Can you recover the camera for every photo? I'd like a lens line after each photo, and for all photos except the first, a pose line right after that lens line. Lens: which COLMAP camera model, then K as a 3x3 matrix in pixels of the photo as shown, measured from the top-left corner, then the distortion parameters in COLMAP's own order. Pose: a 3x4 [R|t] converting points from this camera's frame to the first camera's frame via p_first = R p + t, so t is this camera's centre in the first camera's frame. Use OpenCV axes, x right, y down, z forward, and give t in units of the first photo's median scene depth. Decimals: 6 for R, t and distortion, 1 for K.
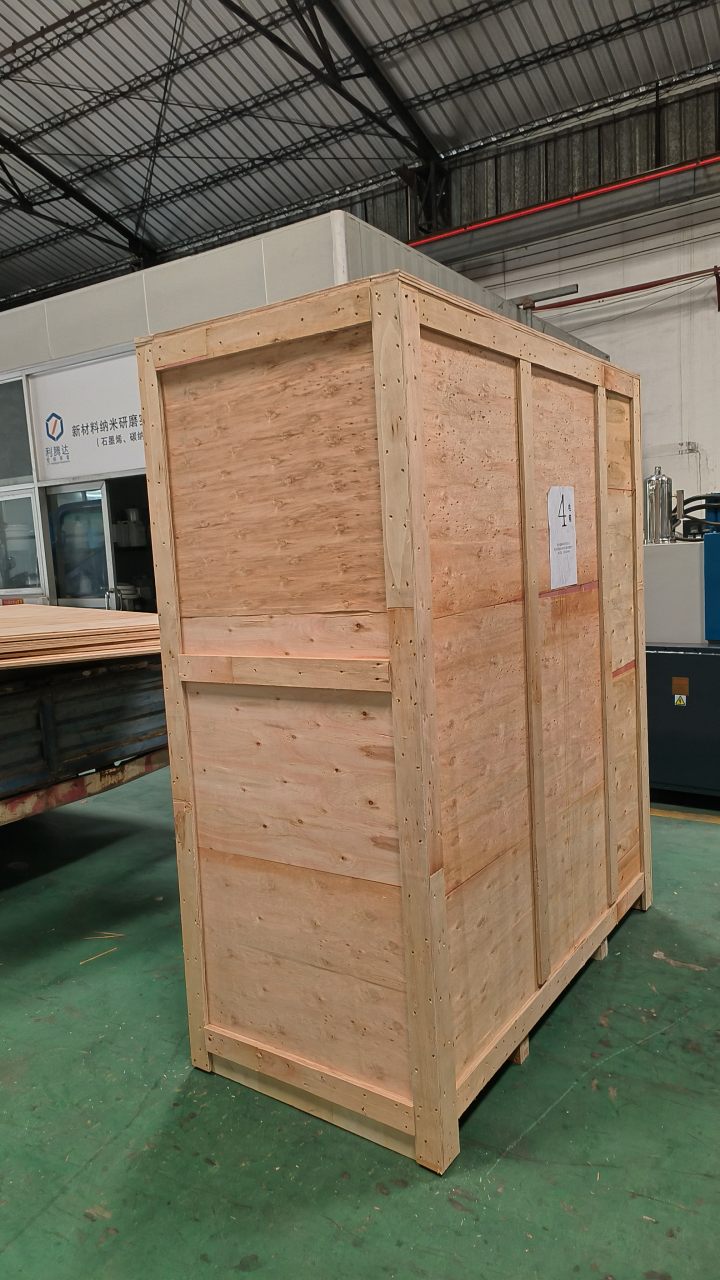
lens RADIAL K [[863.4, 0, 360.0], [0, 863.4, 640.0], [0, 0, 1]] dist [-0.005729, -0.004083]
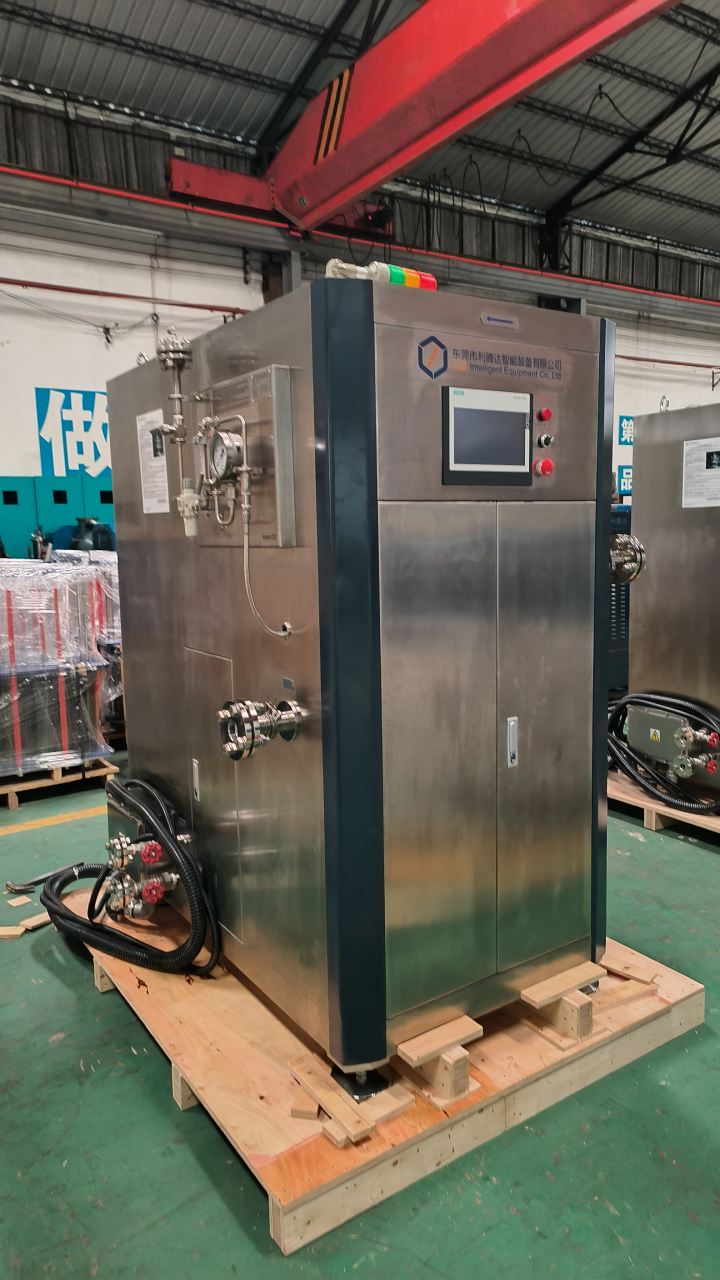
lens RADIAL K [[863.4, 0, 360.0], [0, 863.4, 640.0], [0, 0, 1]] dist [-0.005729, -0.004083]
pose [[0.382916, -0.078654, 0.920429, -0.618157], [0.108364, 0.993314, 0.039800, -0.016359], [-0.917406, 0.084501, 0.388879, 0.425381]]
